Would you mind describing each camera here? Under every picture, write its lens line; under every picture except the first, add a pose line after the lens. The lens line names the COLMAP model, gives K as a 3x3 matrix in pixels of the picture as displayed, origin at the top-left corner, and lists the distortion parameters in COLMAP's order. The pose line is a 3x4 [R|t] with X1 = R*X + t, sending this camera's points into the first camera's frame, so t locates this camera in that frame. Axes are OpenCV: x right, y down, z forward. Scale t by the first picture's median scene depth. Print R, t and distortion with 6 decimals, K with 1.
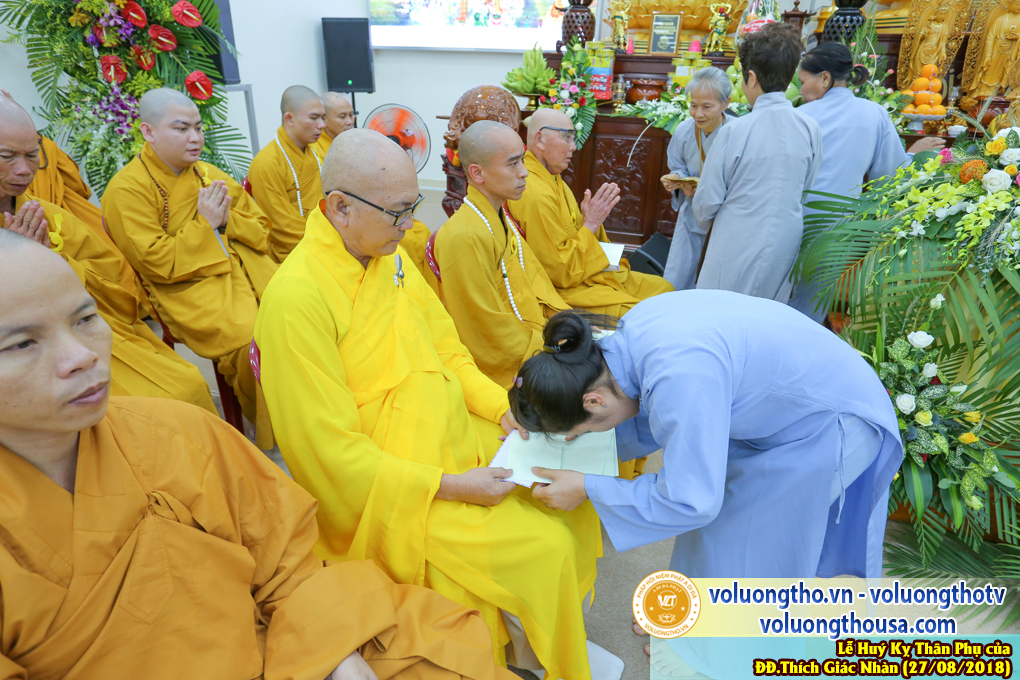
lens RADIAL K [[595.4, 0, 510.0], [0, 595.4, 340.0], [0, 0, 1]] dist [-0.051884, 0.043578]
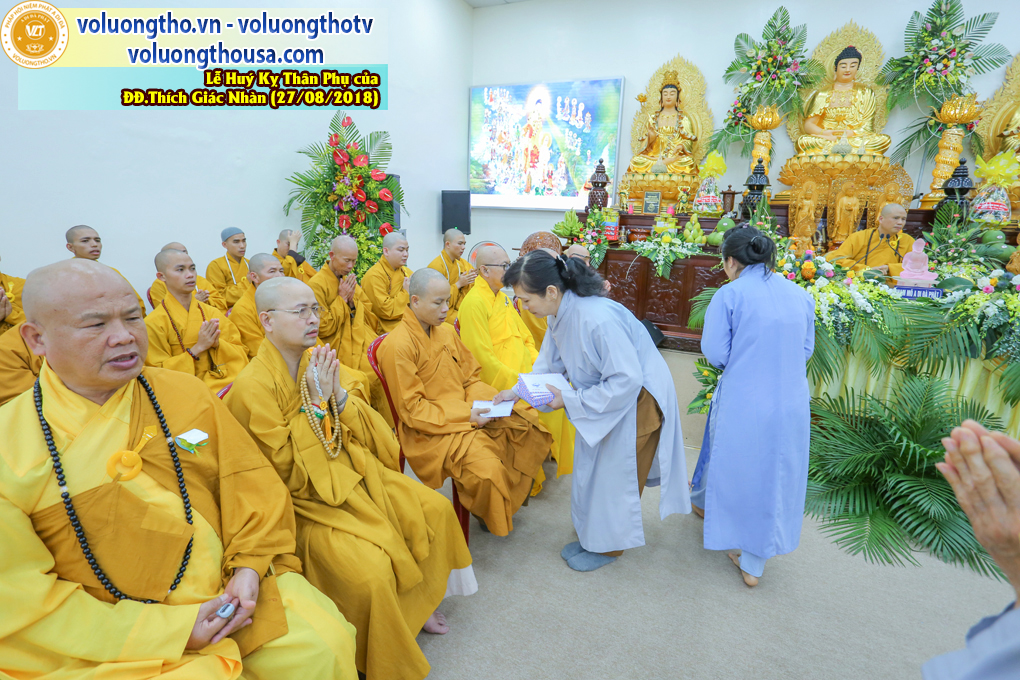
lens RADIAL K [[518.3, 0, 510.0], [0, 518.3, 340.0], [0, 0, 1]] dist [-0.023182, 0.000985]
pose [[0.995447, 0.027851, -0.091157, 0.012754], [-0.044959, 0.980483, -0.191396, 0.159320], [0.084047, 0.194623, 0.977271, -0.391650]]
